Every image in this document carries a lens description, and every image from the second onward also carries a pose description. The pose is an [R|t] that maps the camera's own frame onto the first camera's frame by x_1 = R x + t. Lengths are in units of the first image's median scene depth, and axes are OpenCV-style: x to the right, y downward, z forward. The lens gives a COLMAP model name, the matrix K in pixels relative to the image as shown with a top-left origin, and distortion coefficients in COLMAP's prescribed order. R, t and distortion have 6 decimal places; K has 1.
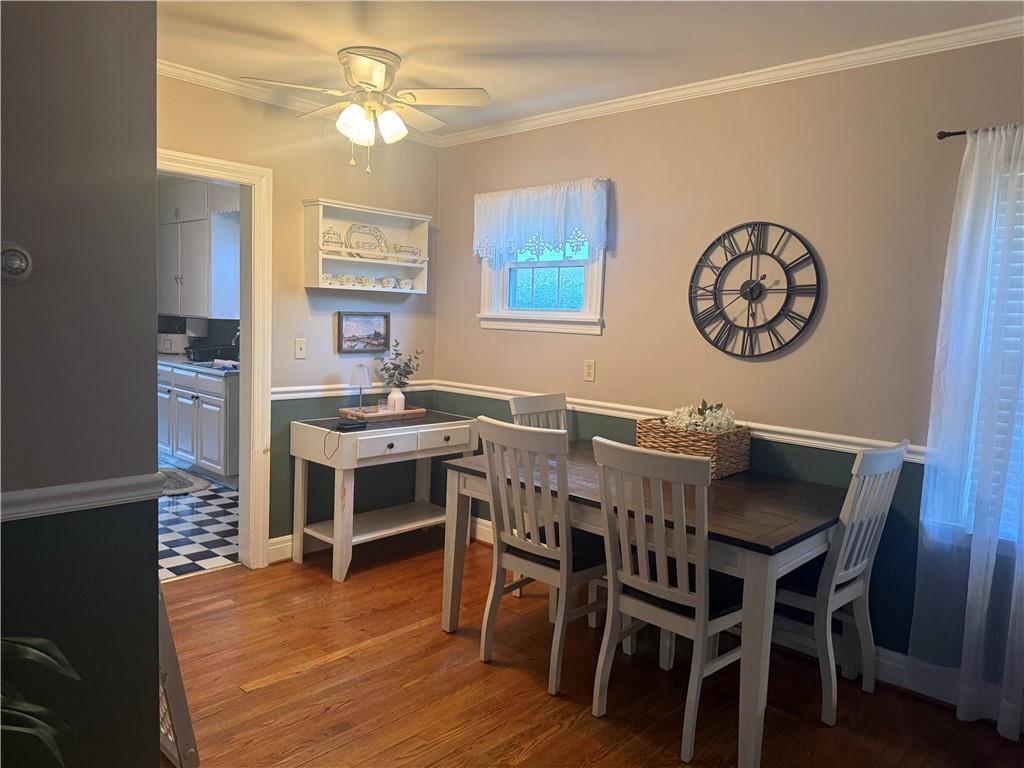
lens RADIAL K [[728.4, 0, 507.7], [0, 728.4, 386.2], [0, 0, 1]] dist [0.013873, -0.013444]
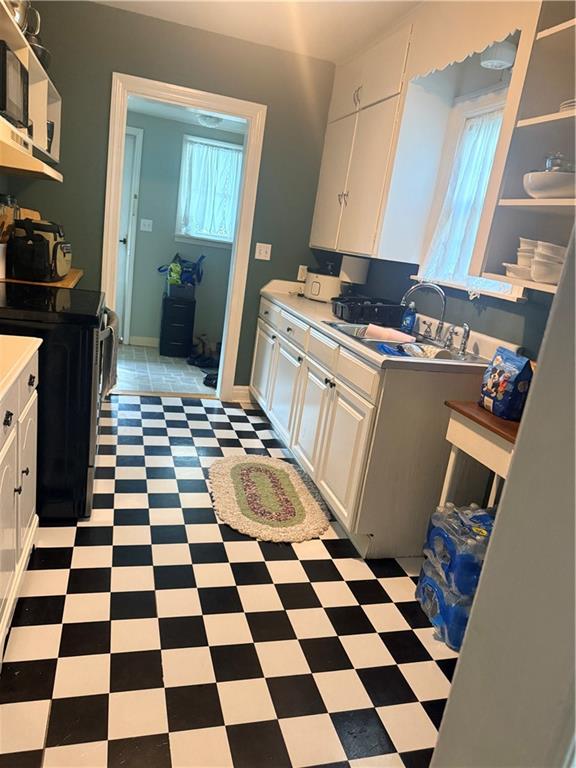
lens RADIAL K [[546.3, 0, 286.5], [0, 546.3, 383.4], [0, 0, 1]] dist [0.013873, -0.013444]
pose [[0.853716, 0.211045, -0.476055, -0.211066], [-0.154953, 0.975737, 0.154685, -0.045367], [0.497150, -0.058291, 0.865704, 0.513249]]
